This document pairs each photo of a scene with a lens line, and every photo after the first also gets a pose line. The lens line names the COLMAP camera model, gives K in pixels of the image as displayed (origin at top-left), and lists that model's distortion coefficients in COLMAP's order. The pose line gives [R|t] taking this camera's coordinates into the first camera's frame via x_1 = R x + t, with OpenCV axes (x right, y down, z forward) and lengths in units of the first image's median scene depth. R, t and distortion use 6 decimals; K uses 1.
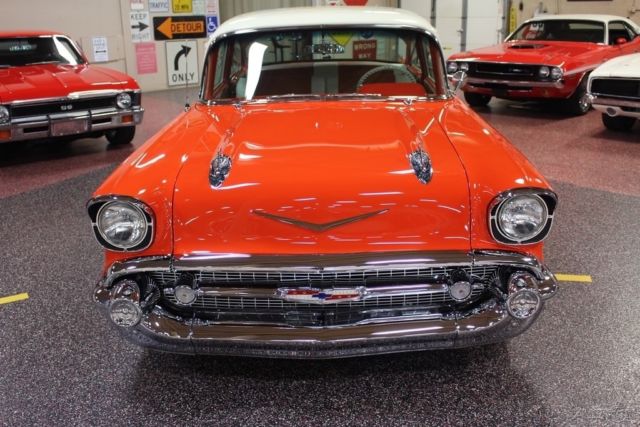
lens RADIAL K [[614.9, 0, 320.0], [0, 614.9, 213.5], [0, 0, 1]] dist [-0.136679, 0.135952]
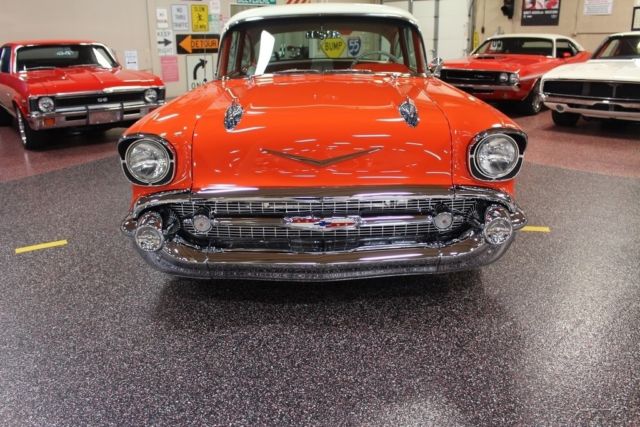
lens RADIAL K [[510.9, 0, 320.0], [0, 510.9, 213.5], [0, 0, 1]] dist [-0.158384, 0.140422]
pose [[0.999910, 0.004912, 0.012470, -0.012146], [-0.005037, 0.999937, 0.010044, 0.095655], [-0.012420, -0.010106, 0.999872, 0.048042]]
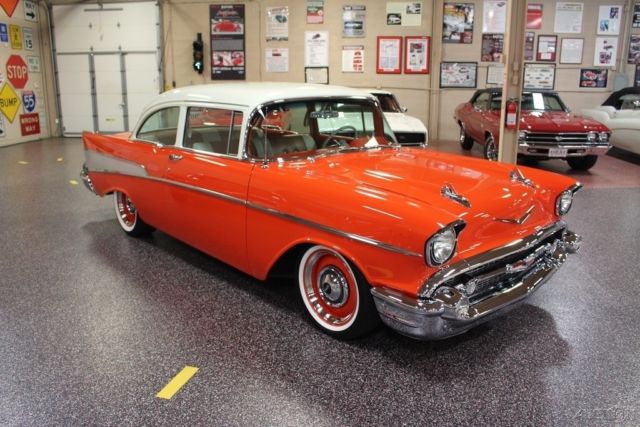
lens RADIAL K [[510.9, 0, 320.0], [0, 510.9, 213.5], [0, 0, 1]] dist [-0.158384, 0.140422]
pose [[0.731796, -0.136632, 0.667687, -1.131838], [0.188990, 0.981959, -0.006193, -0.081784], [-0.654795, 0.130718, 0.744416, 0.321942]]
